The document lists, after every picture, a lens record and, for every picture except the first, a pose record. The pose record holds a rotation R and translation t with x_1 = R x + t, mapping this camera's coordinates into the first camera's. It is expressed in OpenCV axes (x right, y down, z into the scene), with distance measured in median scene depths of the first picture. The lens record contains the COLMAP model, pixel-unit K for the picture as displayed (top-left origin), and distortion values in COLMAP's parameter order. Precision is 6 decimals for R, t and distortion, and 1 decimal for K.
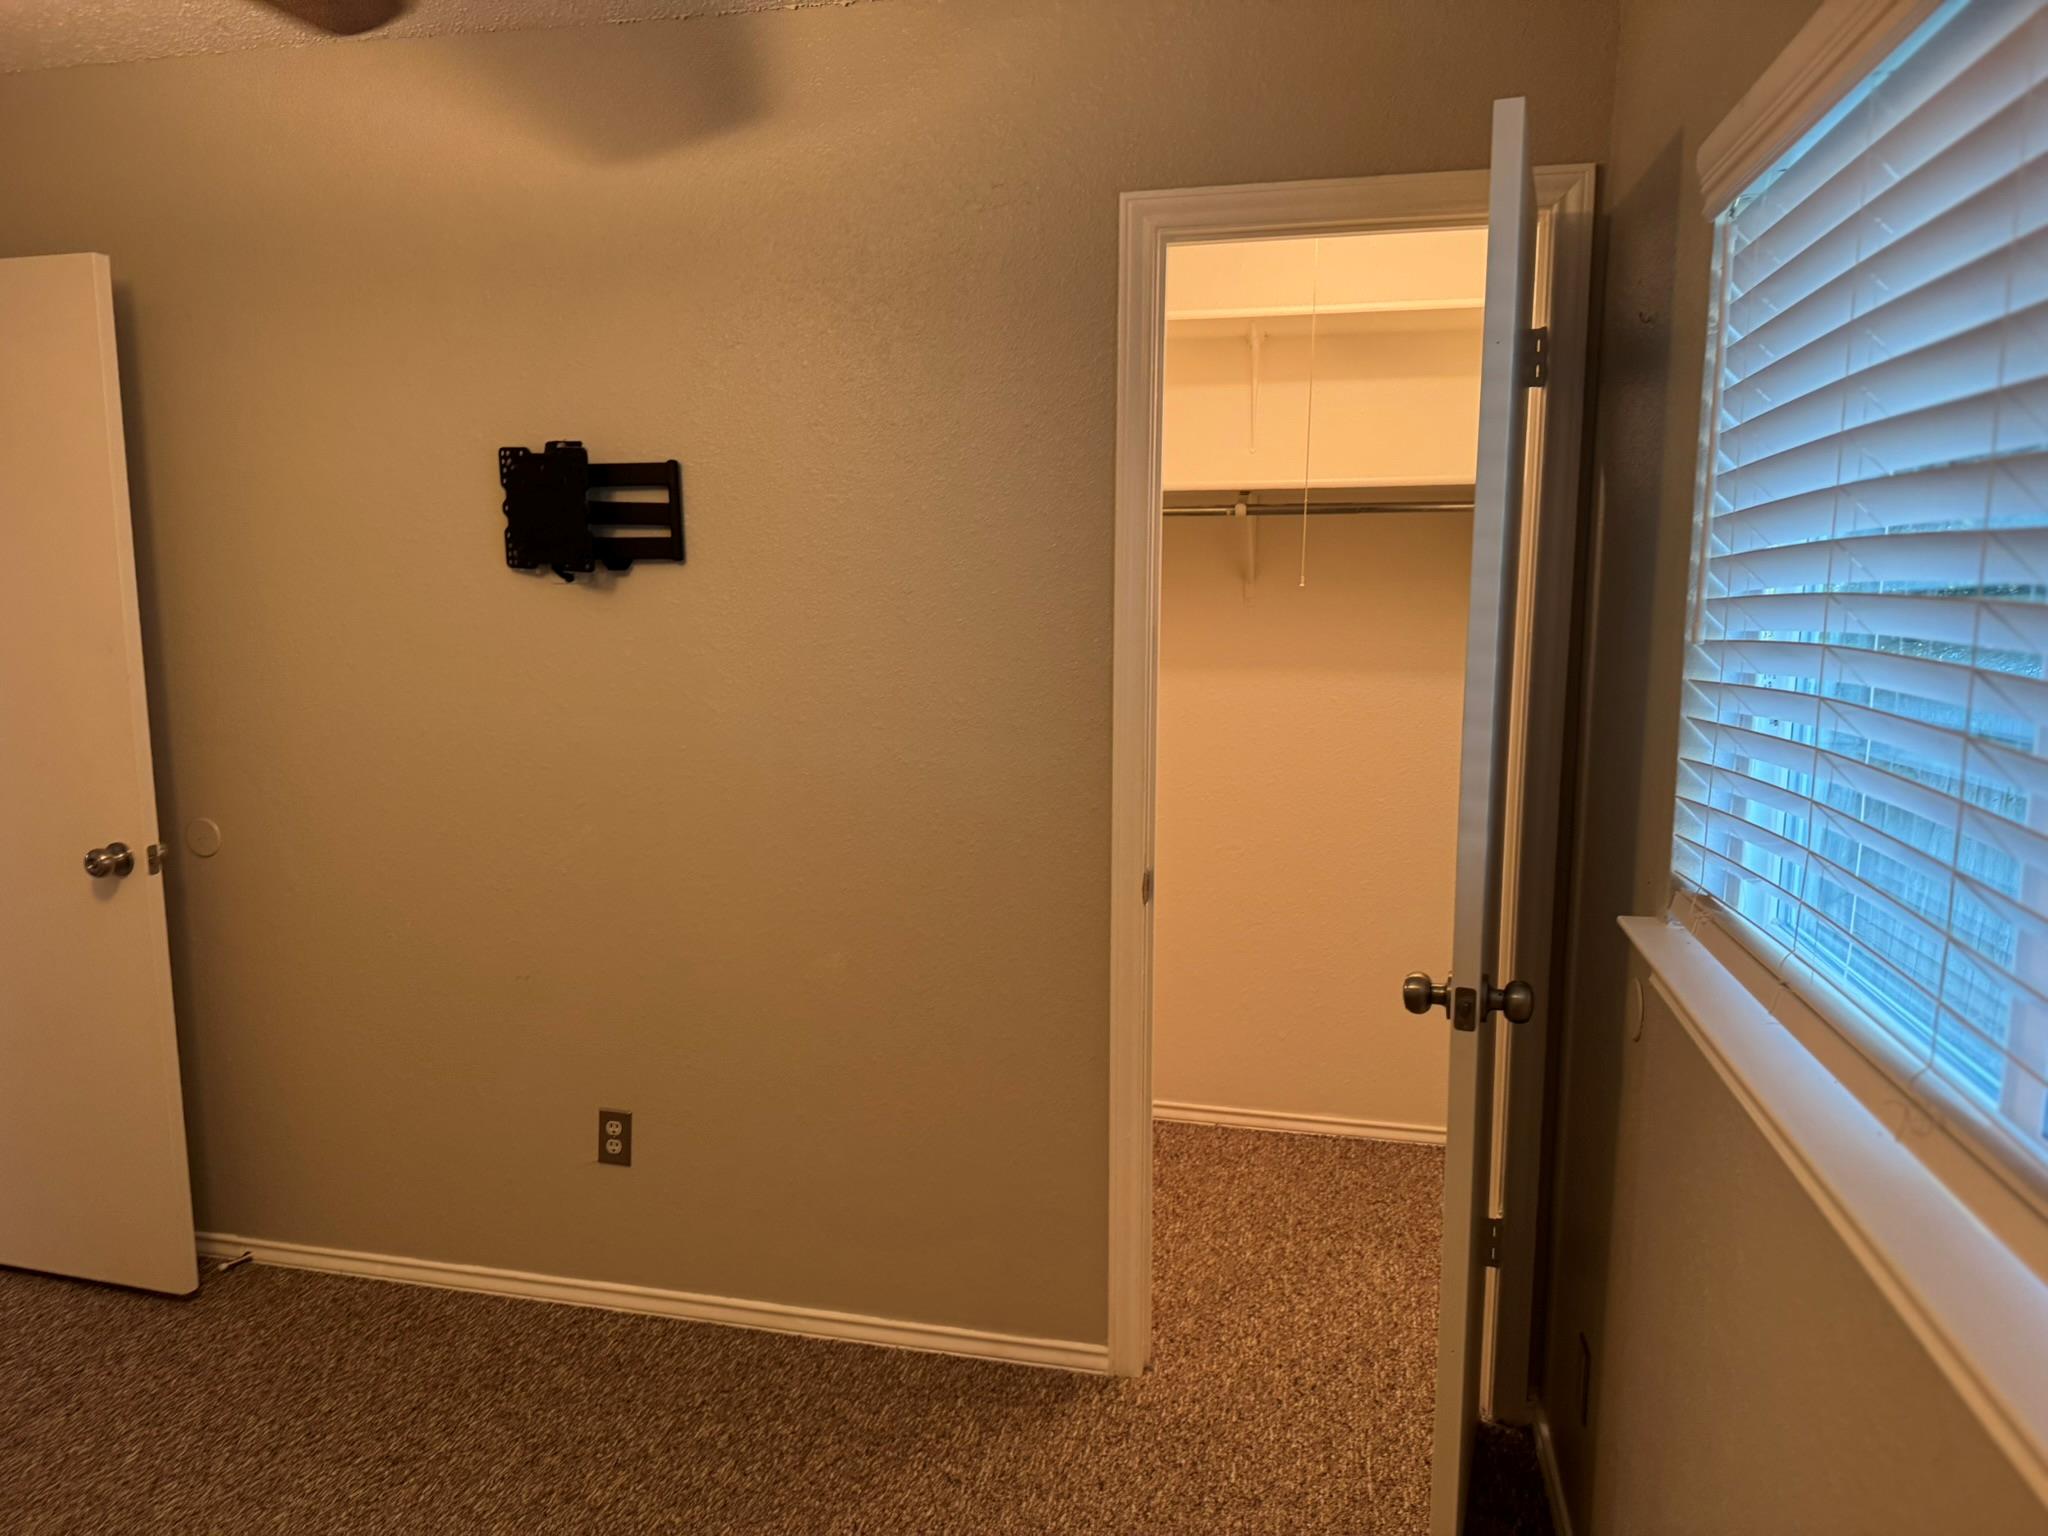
lens RADIAL K [[1426.9, 0, 1014.9], [0, 1426.9, 777.4], [0, 0, 1]] dist [0.098065, -0.173209]
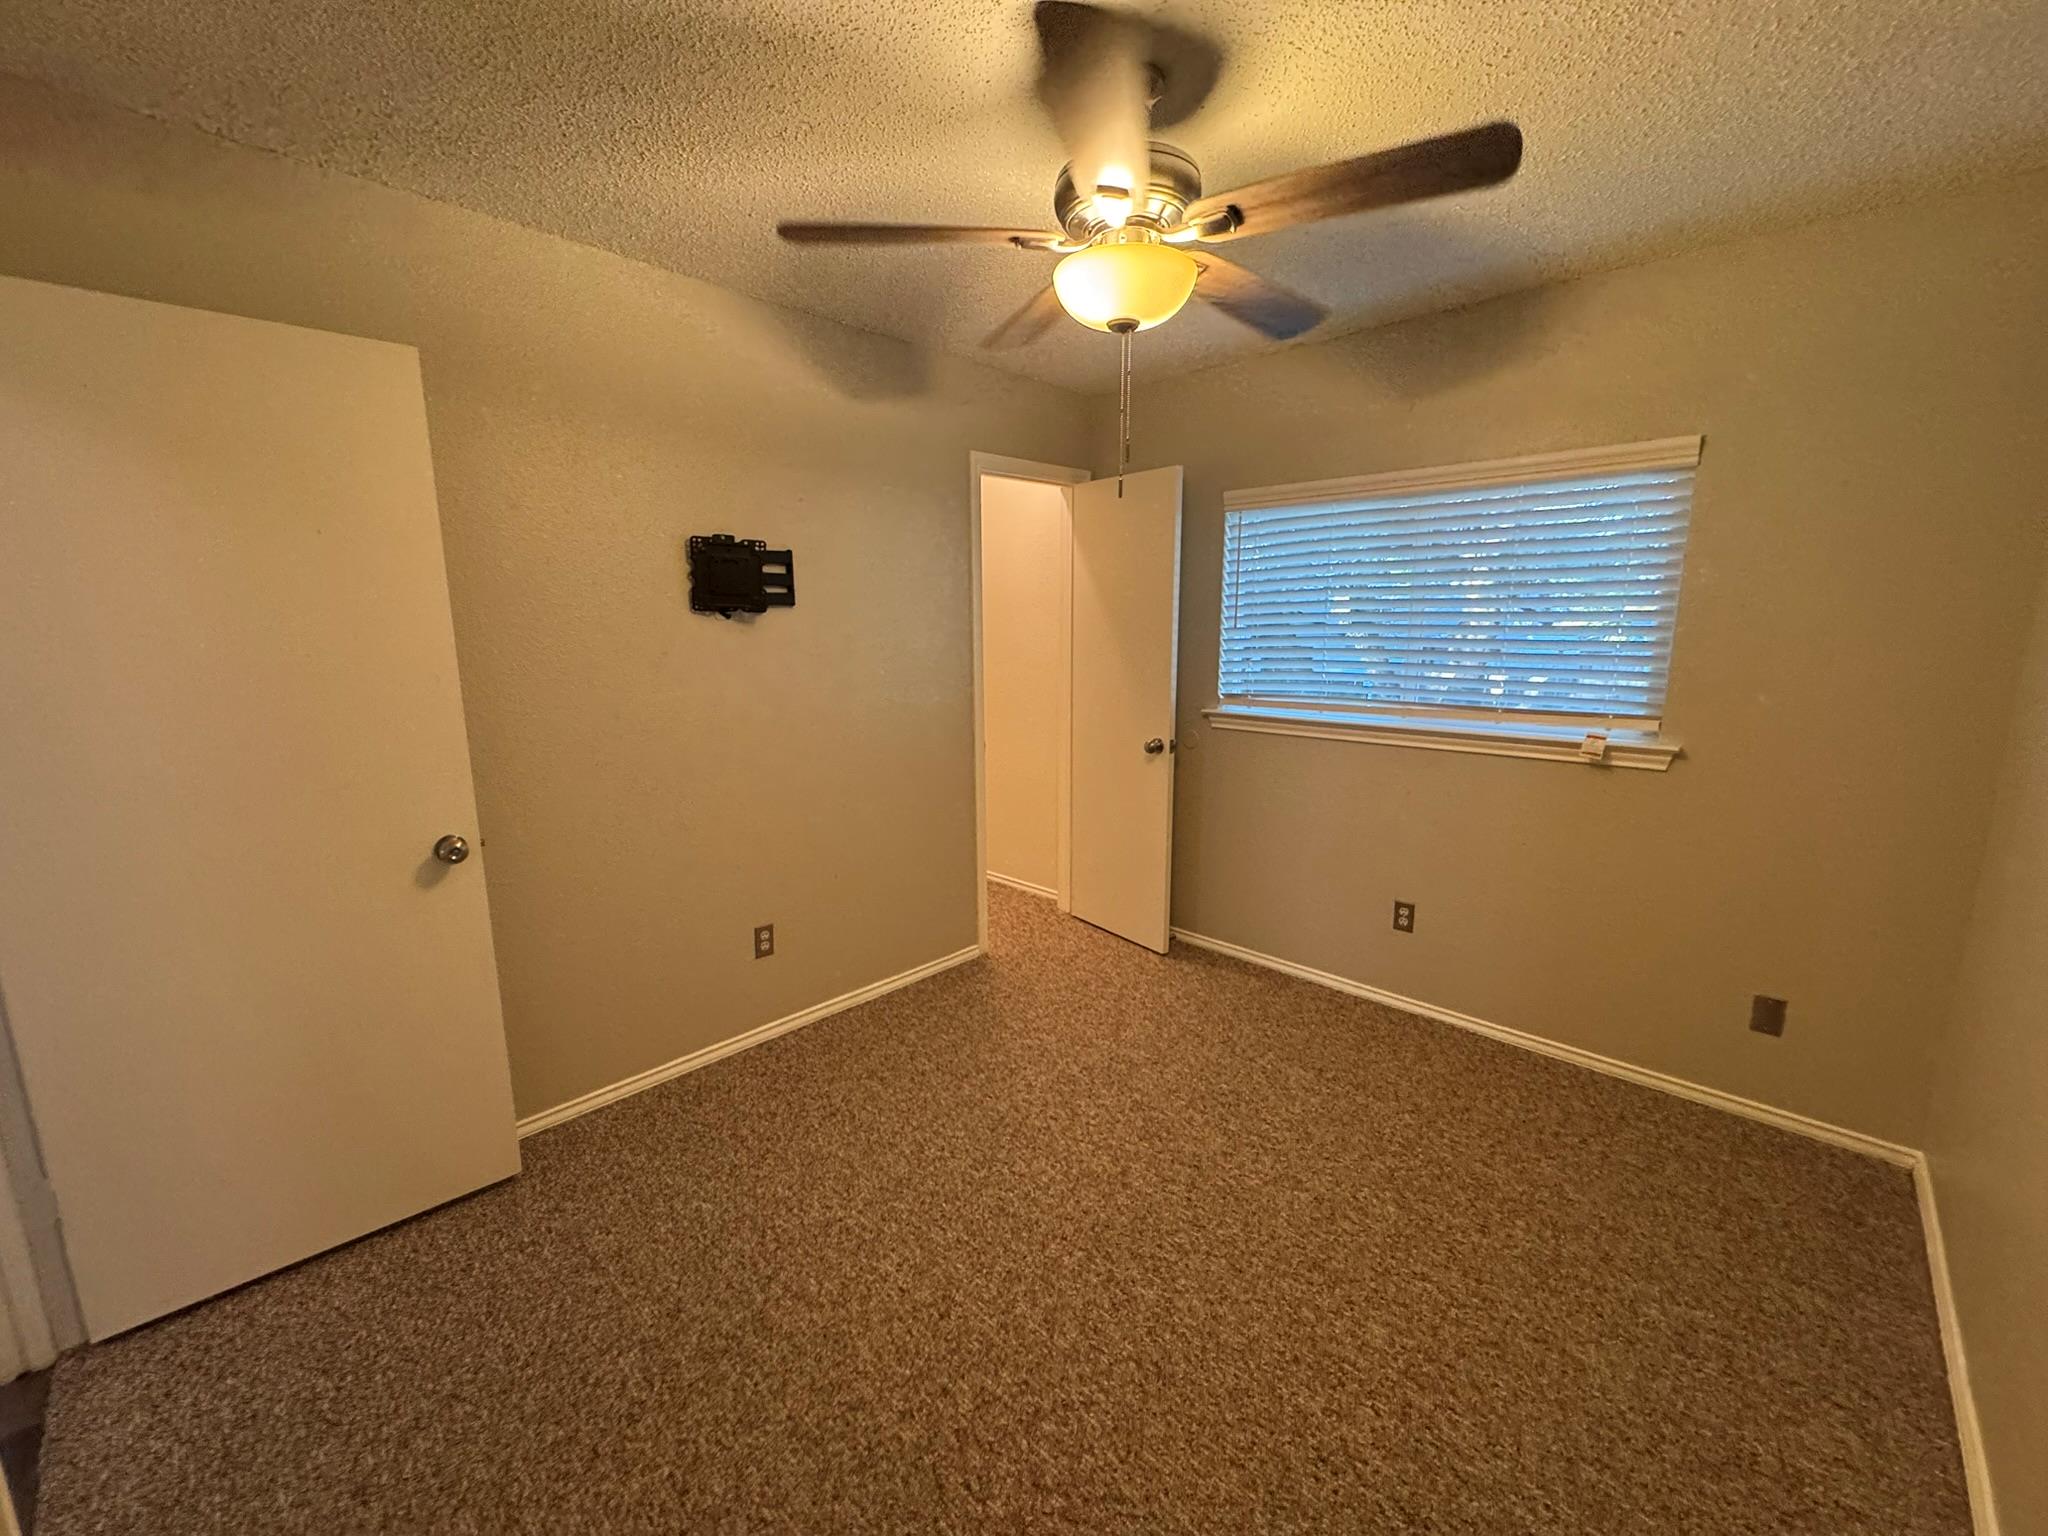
lens RADIAL K [[821.4, 0, 1024.0], [0, 821.4, 768.0], [0, 0, 1]] dist [0.003495, 0.000104]
pose [[0.508718, -0.161479, 0.845654, -0.984709], [0.122175, 0.985852, 0.114753, -0.033156], [-0.852220, 0.044941, 0.521250, 0.223569]]
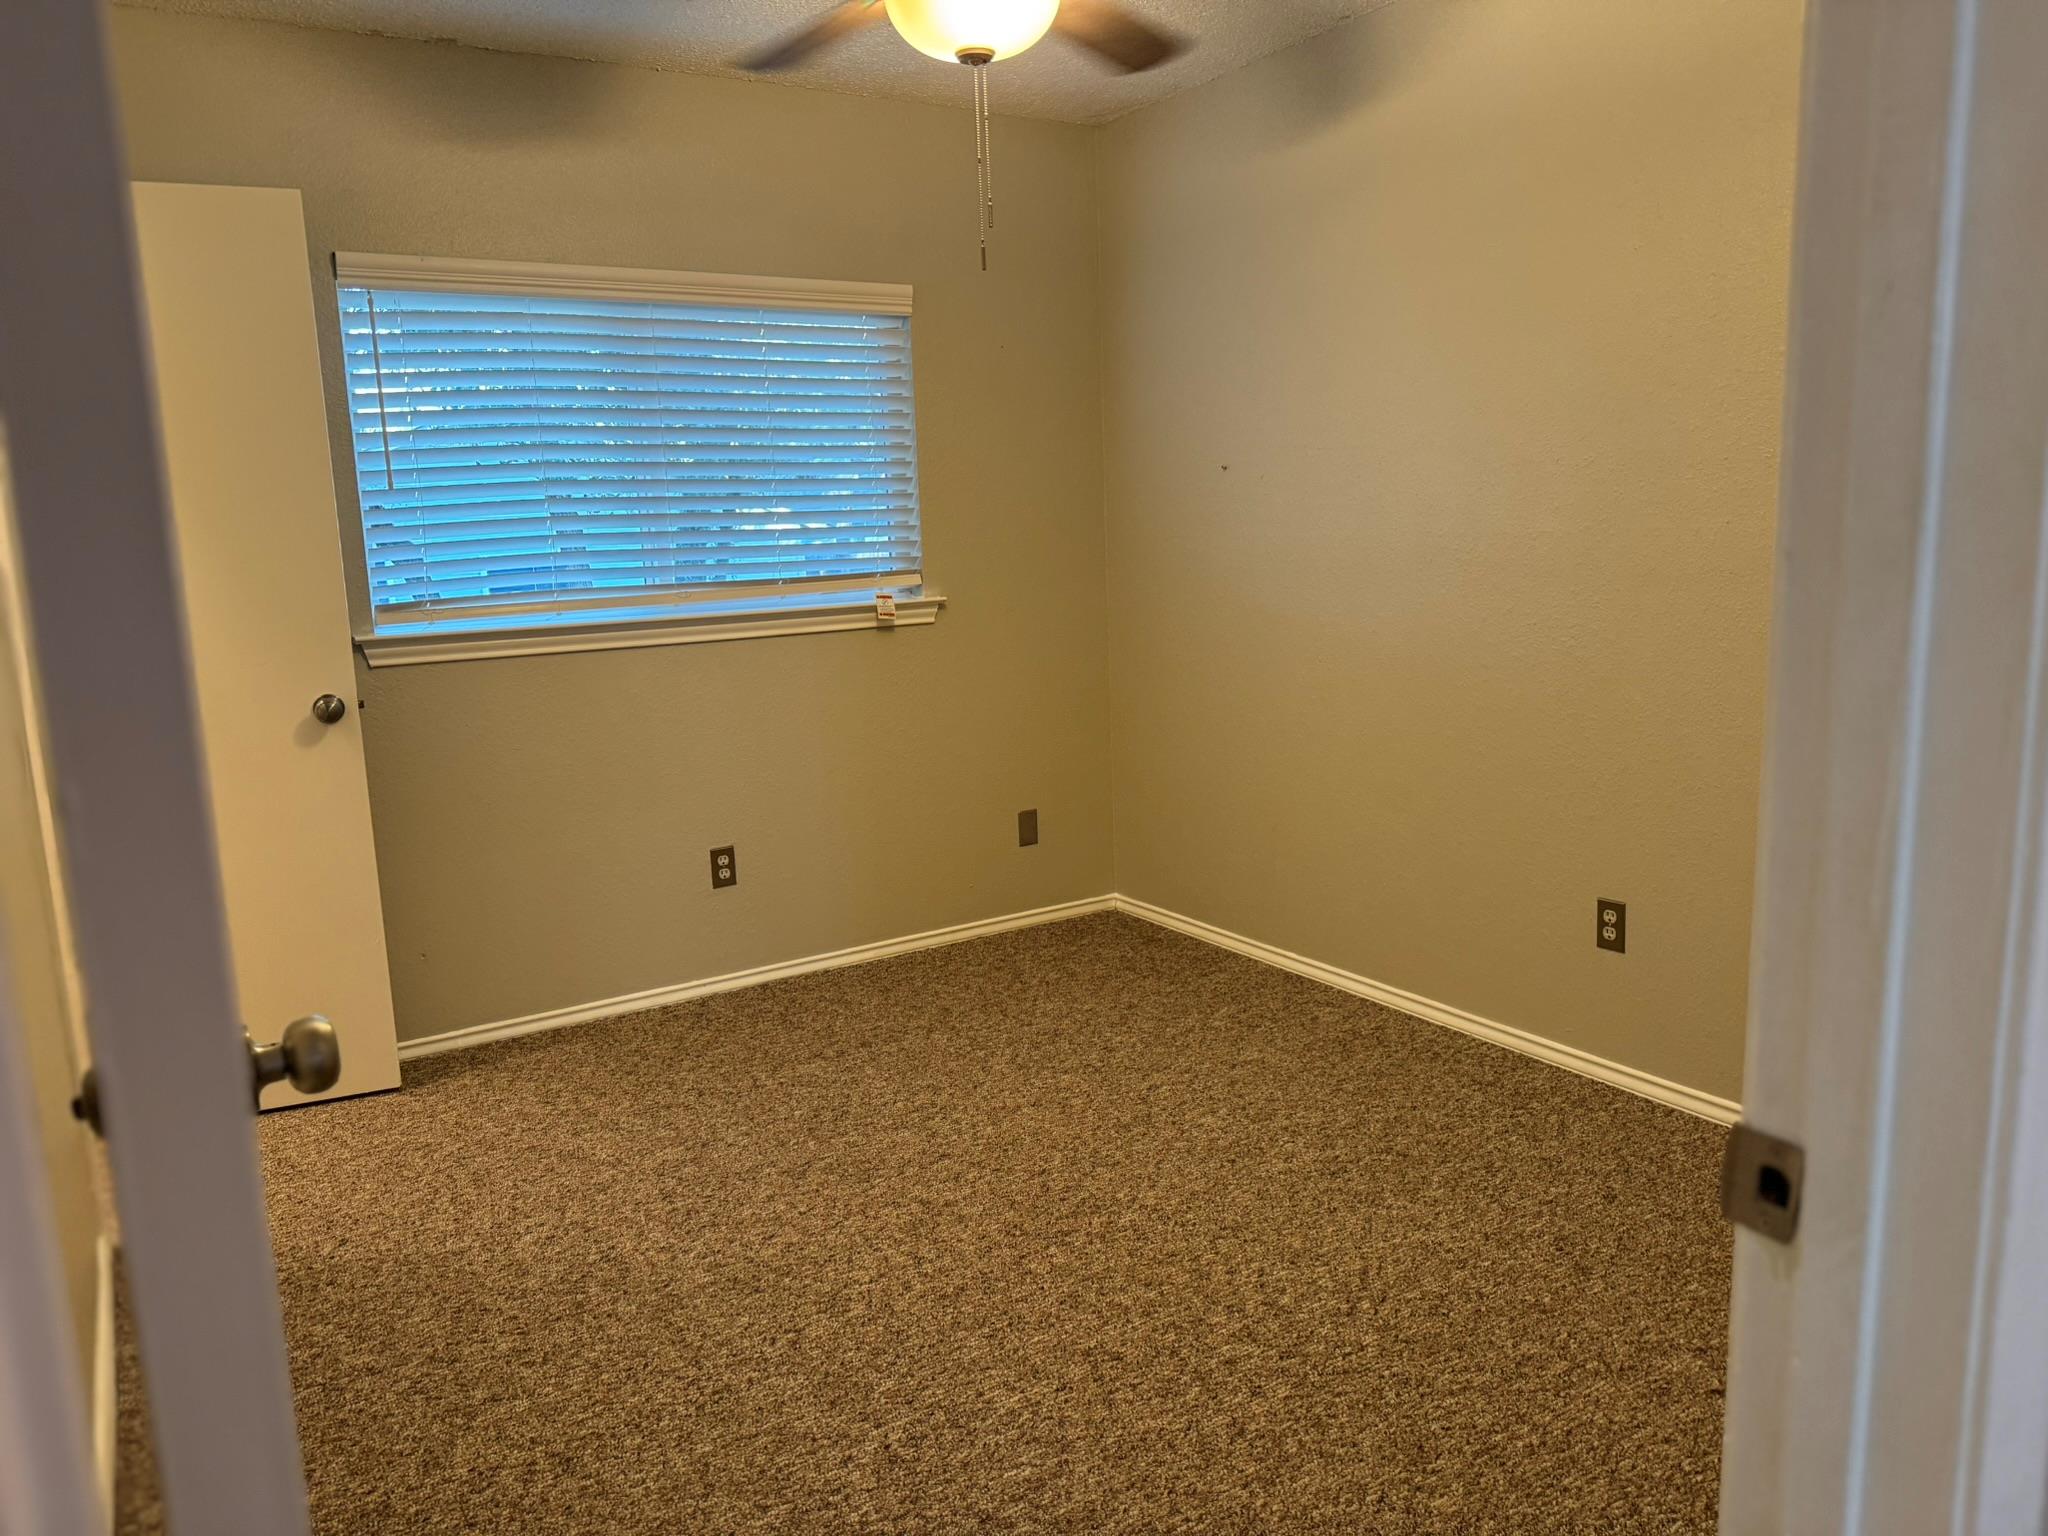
lens RADIAL K [[1435.7, 0, 1014.5], [0, 1435.7, 778.5], [0, 0, 1]] dist [0.115466, -0.175323]
pose [[-0.709504, -0.105834, 0.696709, -1.049982], [0.126796, 0.953351, 0.273944, -0.100170], [-0.693201, 0.282704, -0.662987, 1.142585]]
